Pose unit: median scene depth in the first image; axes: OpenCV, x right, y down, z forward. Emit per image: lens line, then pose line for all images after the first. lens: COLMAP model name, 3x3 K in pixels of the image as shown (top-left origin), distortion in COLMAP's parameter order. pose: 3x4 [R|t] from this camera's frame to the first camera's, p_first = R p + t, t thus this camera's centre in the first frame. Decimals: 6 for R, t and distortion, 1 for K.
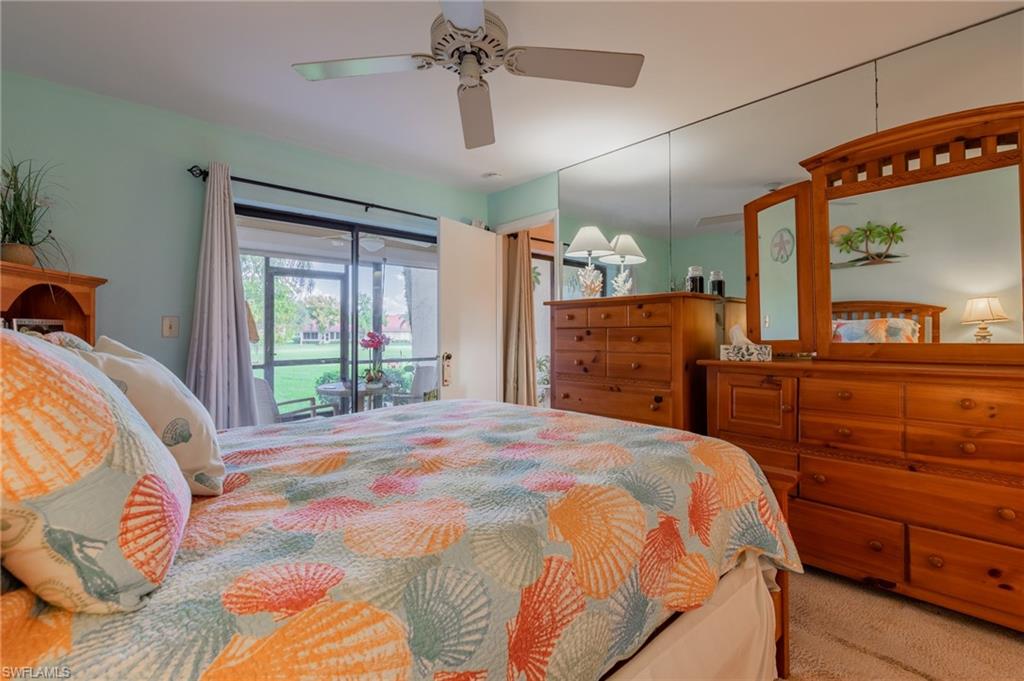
lens RADIAL K [[471.2, 0, 512.3], [0, 471.2, 319.8], [0, 0, 1]] dist [-0.001694, -0.000081]
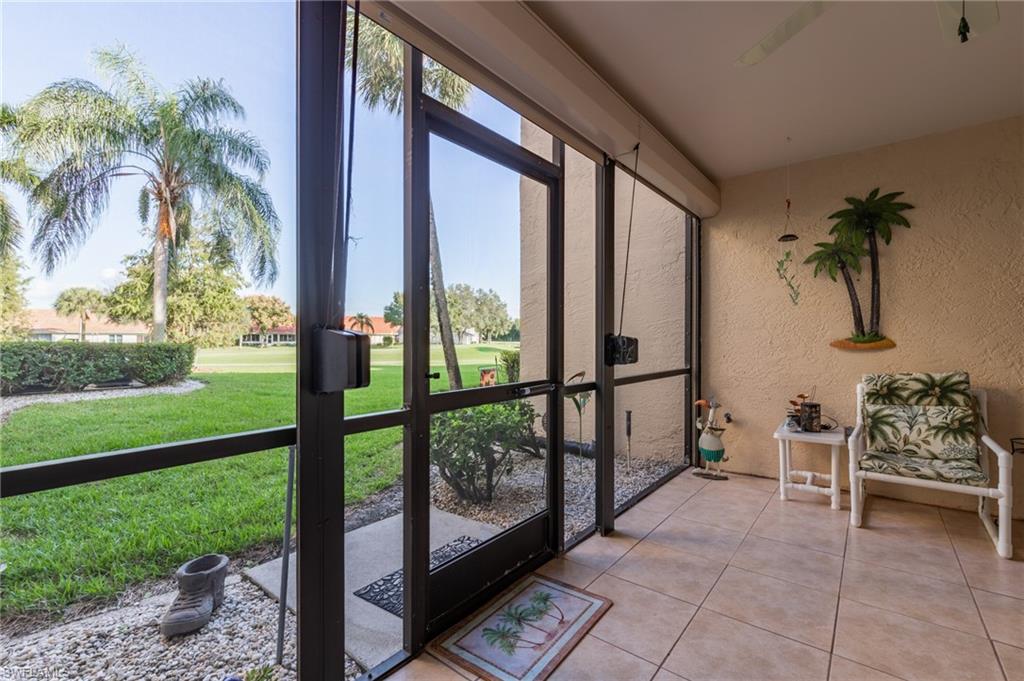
lens RADIAL K [[441.4, 0, 513.9], [0, 441.4, 339.0], [0, 0, 1]] dist [0.001940, 0.000121]
pose [[0.989264, 0.007046, 0.145971, -0.042458], [-0.011684, 0.999453, 0.030941, 0.003297], [-0.145673, -0.032314, 0.988805, 0.060458]]
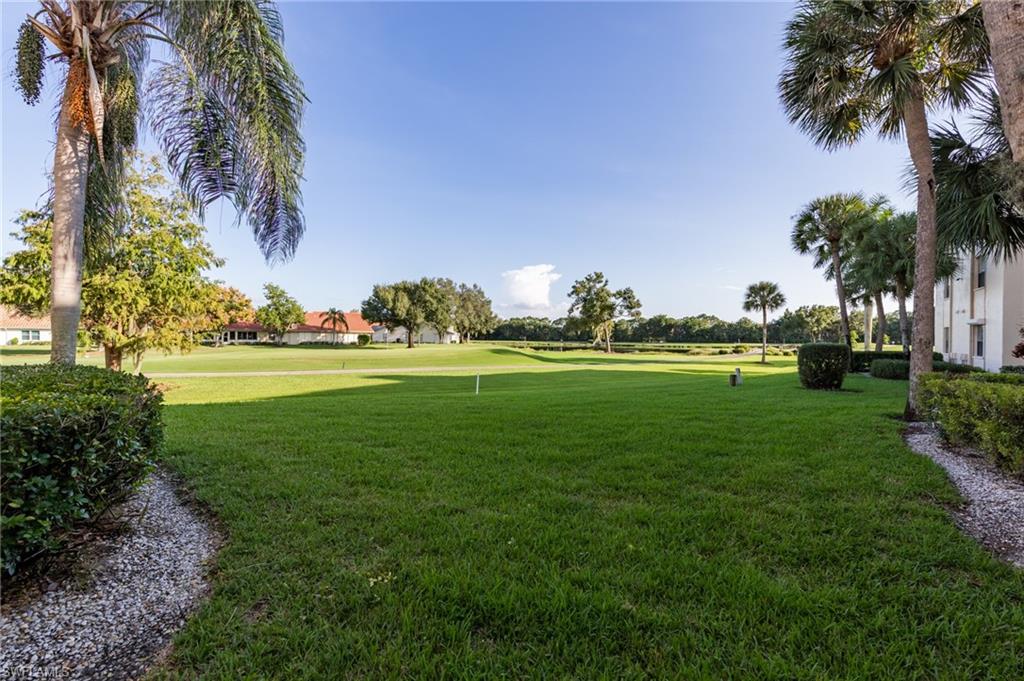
lens RADIAL K [[441.4, 0, 513.9], [0, 441.4, 339.0], [0, 0, 1]] dist [0.001940, 0.000121]
pose [[0.972615, 0.013066, 0.232054, -0.093879], [-0.021444, 0.999205, 0.033617, 0.003969], [-0.231431, -0.037672, 0.972122, 0.154856]]
